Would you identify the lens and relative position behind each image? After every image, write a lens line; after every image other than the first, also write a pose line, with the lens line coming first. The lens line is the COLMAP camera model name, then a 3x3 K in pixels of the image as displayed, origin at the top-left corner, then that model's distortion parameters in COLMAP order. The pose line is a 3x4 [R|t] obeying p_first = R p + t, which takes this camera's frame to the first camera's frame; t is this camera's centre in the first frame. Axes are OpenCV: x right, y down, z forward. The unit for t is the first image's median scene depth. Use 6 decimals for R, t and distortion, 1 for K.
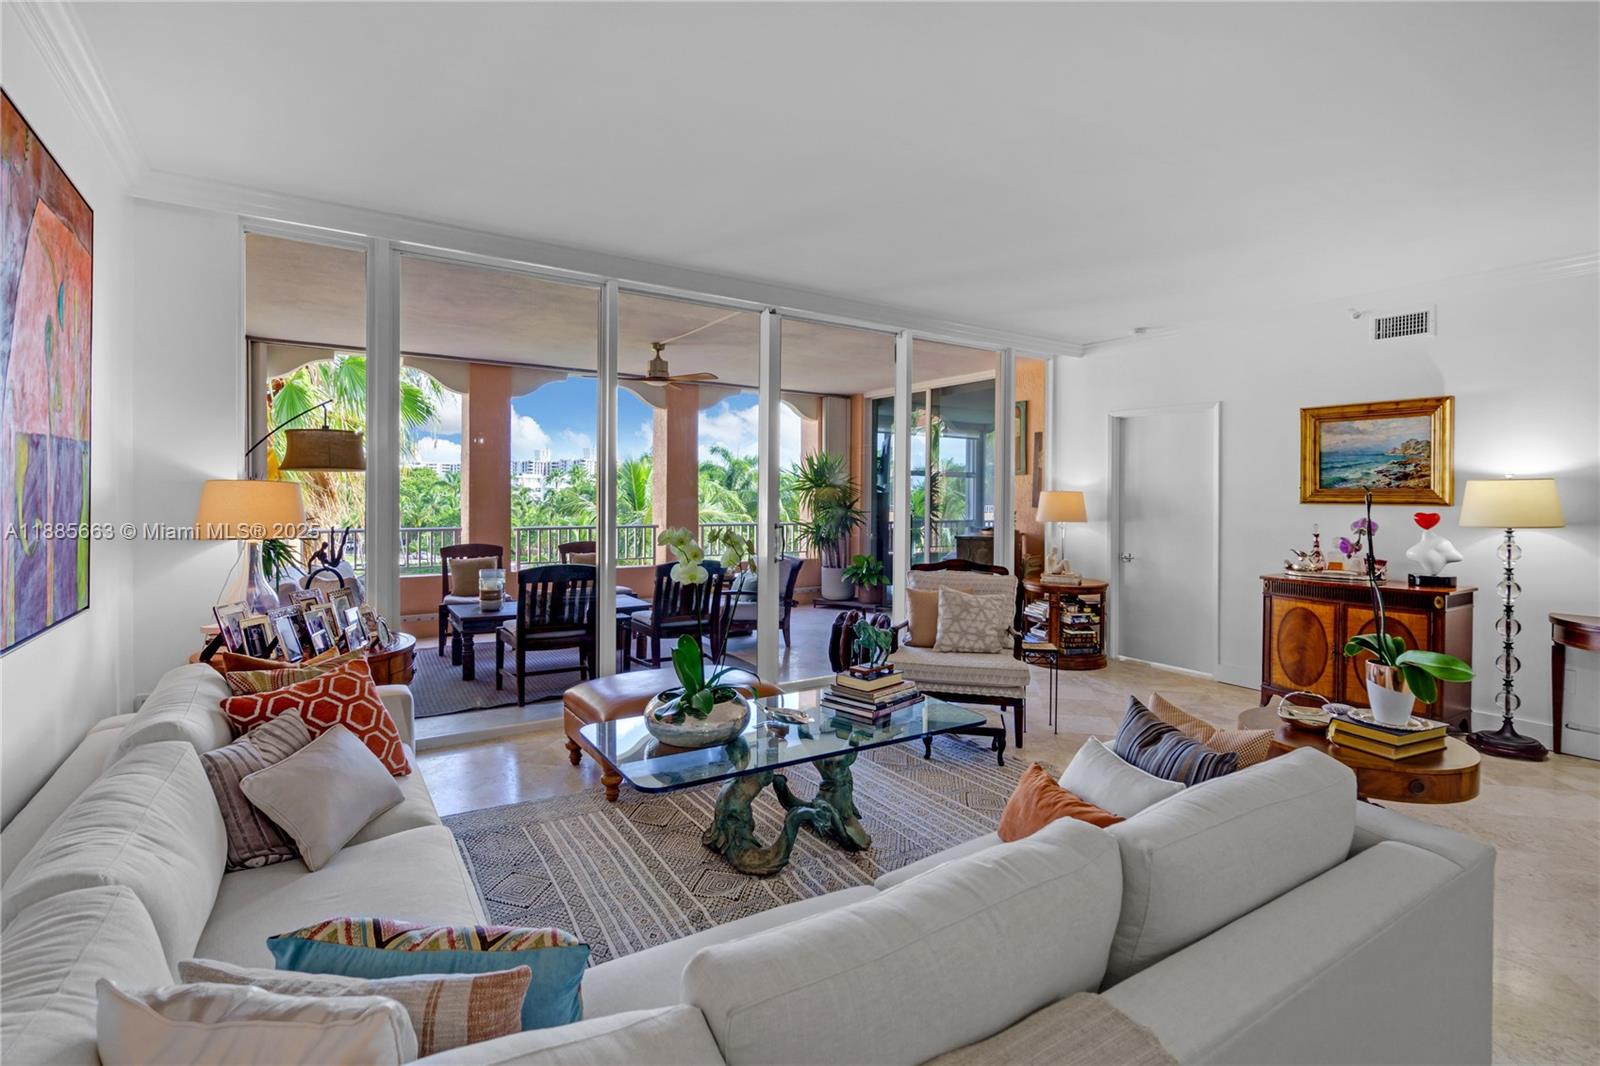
lens RADIAL K [[742.4, 0, 803.1], [0, 742.4, 507.4], [0, 0, 1]] dist [0.001422, 0.000234]
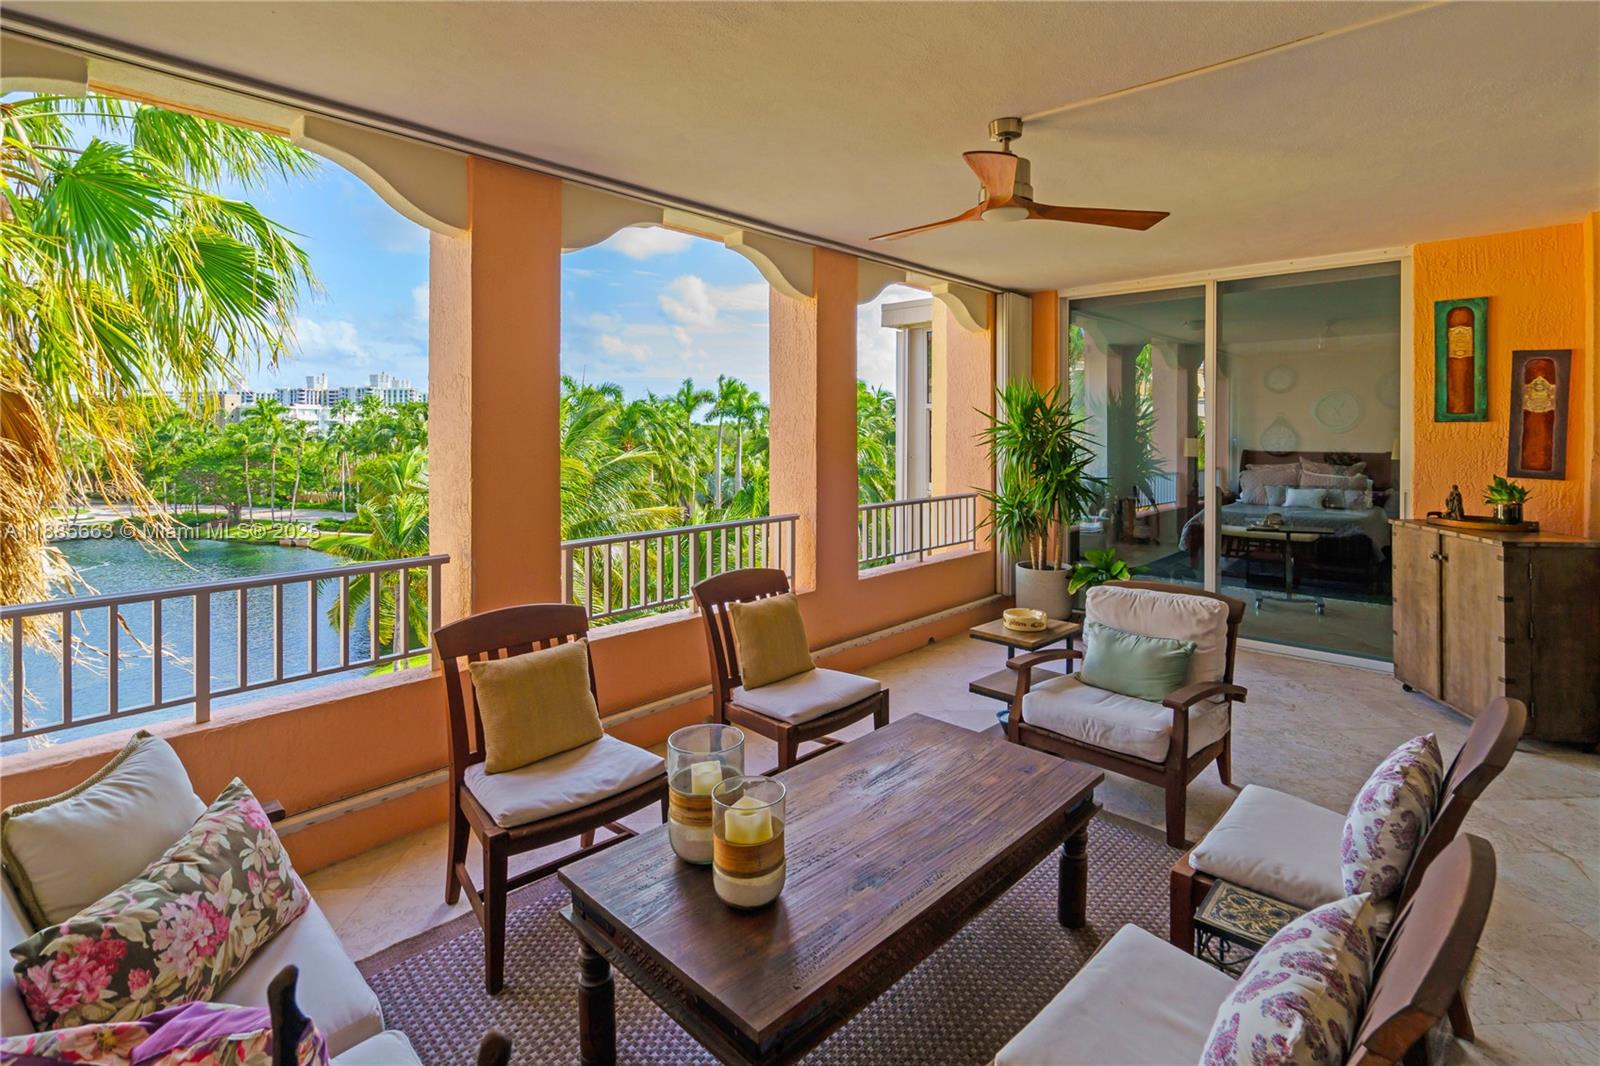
lens RADIAL K [[742.4, 0, 803.1], [0, 742.4, 507.4], [0, 0, 1]] dist [0.001422, 0.000234]
pose [[0.970638, -0.040466, 0.237116, -0.282527], [0.017202, 0.994902, 0.099371, -0.036699], [-0.239929, -0.092374, 0.966386, 0.429087]]
